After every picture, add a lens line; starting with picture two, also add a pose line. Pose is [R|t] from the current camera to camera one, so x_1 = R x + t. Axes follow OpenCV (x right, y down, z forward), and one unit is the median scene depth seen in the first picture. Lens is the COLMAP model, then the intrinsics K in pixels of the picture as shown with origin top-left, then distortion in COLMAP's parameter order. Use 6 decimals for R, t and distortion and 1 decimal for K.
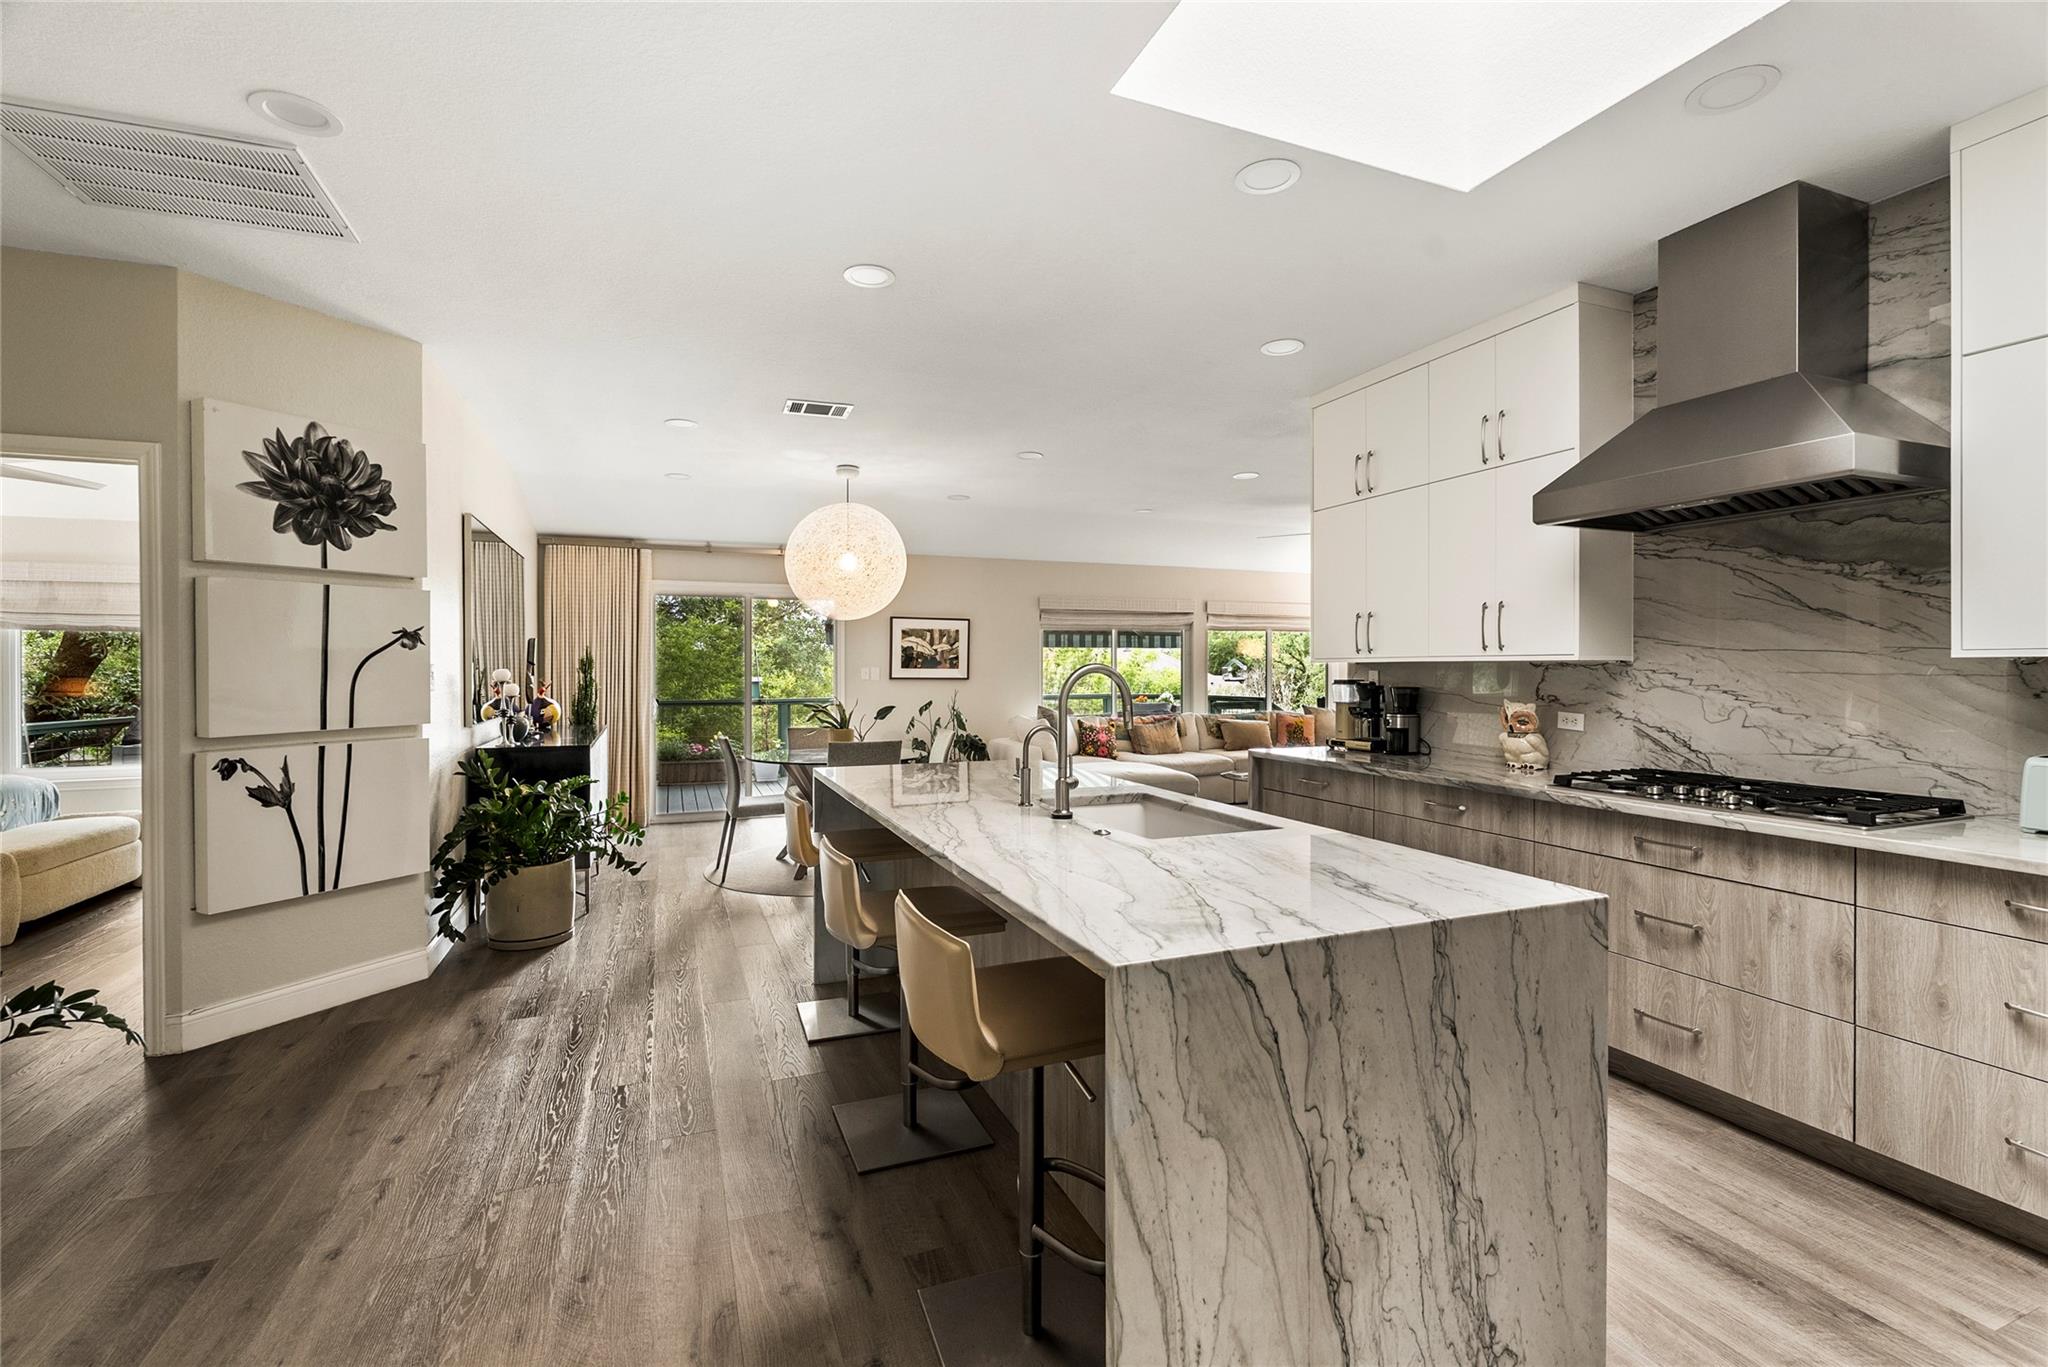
lens RADIAL K [[913.6, 0, 1021.5], [0, 913.6, 674.1], [0, 0, 1]] dist [-0.010763, -0.000314]
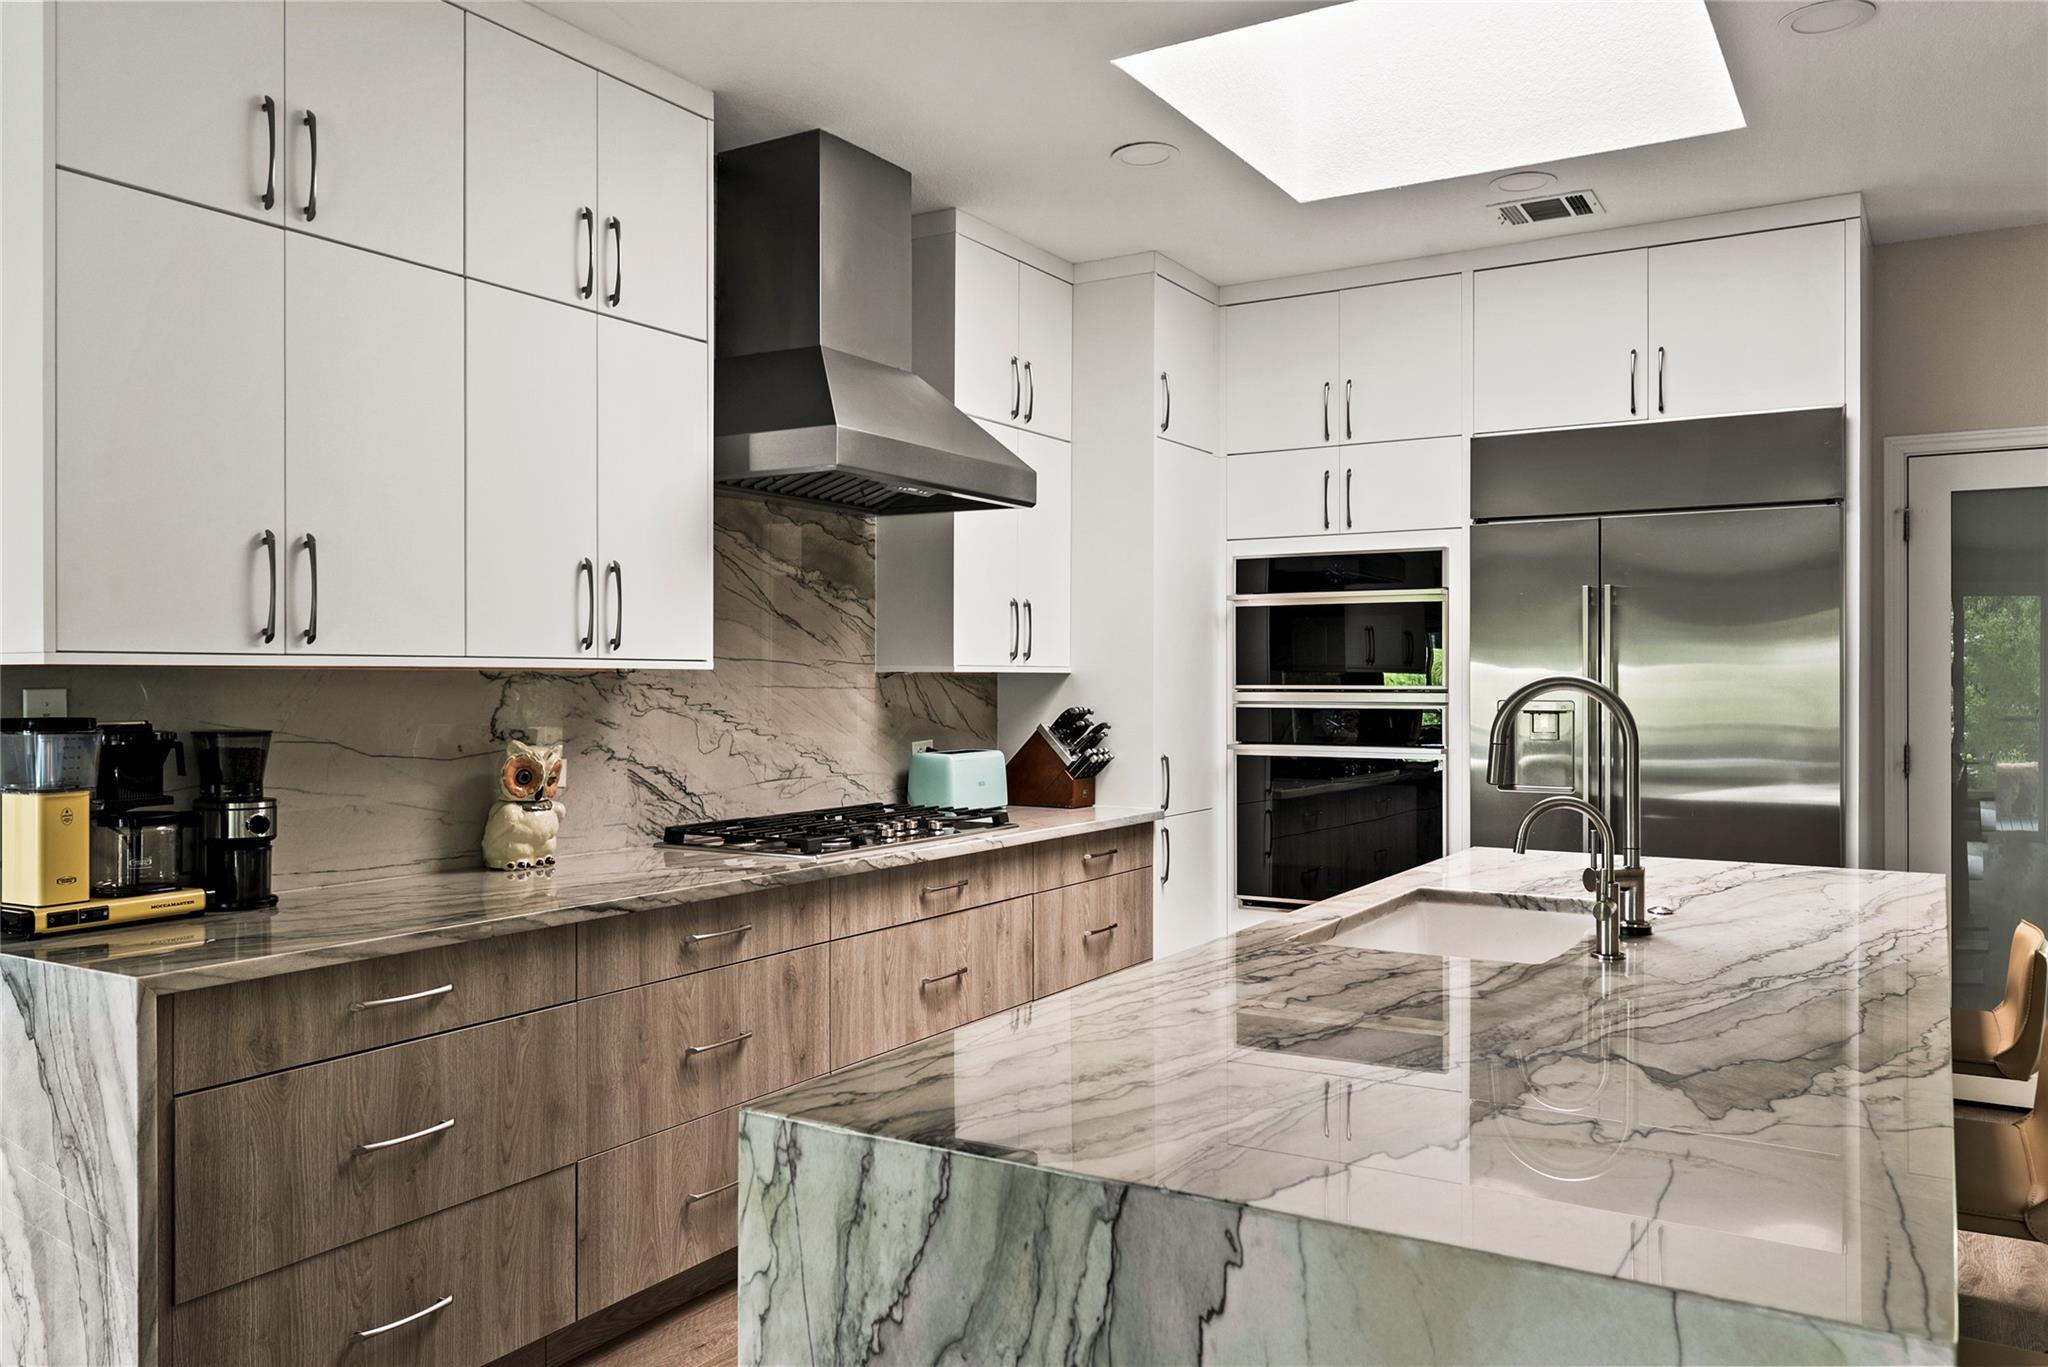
lens RADIAL K [[1524.4, 0, 1037.3], [0, 1524.4, 679.2], [0, 0, 1]] dist [-0.003258, 0.000048]
pose [[-0.611319, -0.000246, 0.791384, -0.375436], [0.004139, 0.999985, 0.003508, -0.010735], [-0.791373, 0.005420, -0.611309, 1.405159]]
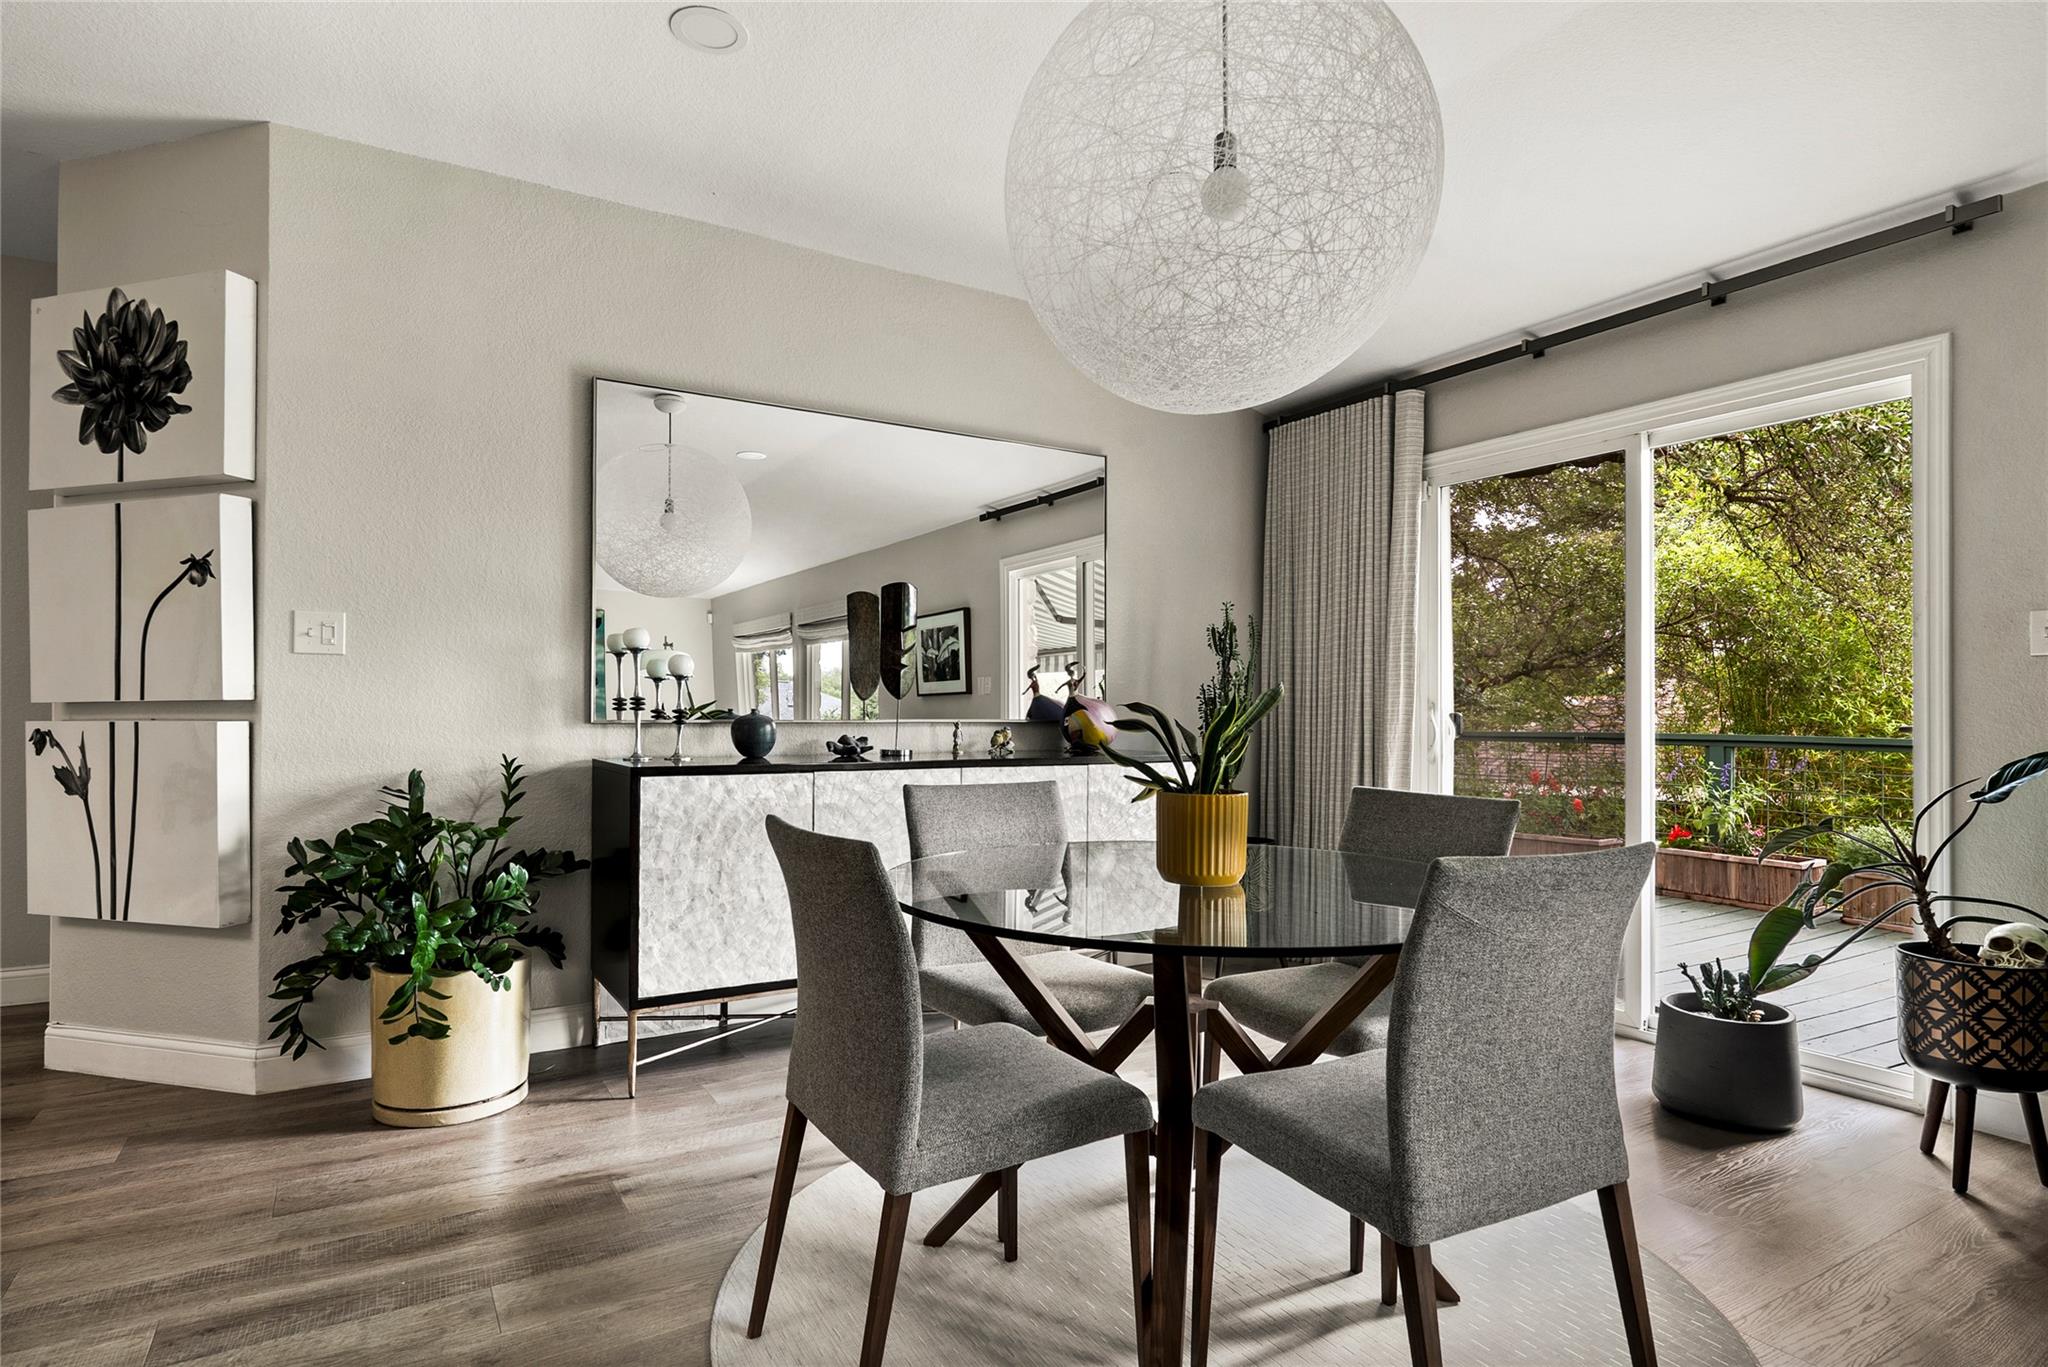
lens RADIAL K [[1088.6, 0, 1036.7], [0, 1088.6, 700.5], [0, 0, 1]] dist [-0.004408, -0.000812]
pose [[0.177873, -0.003481, -0.984047, 0.233506], [-0.007138, 0.999963, -0.004827, 0.060553], [0.984028, 0.007882, 0.177842, 1.586204]]
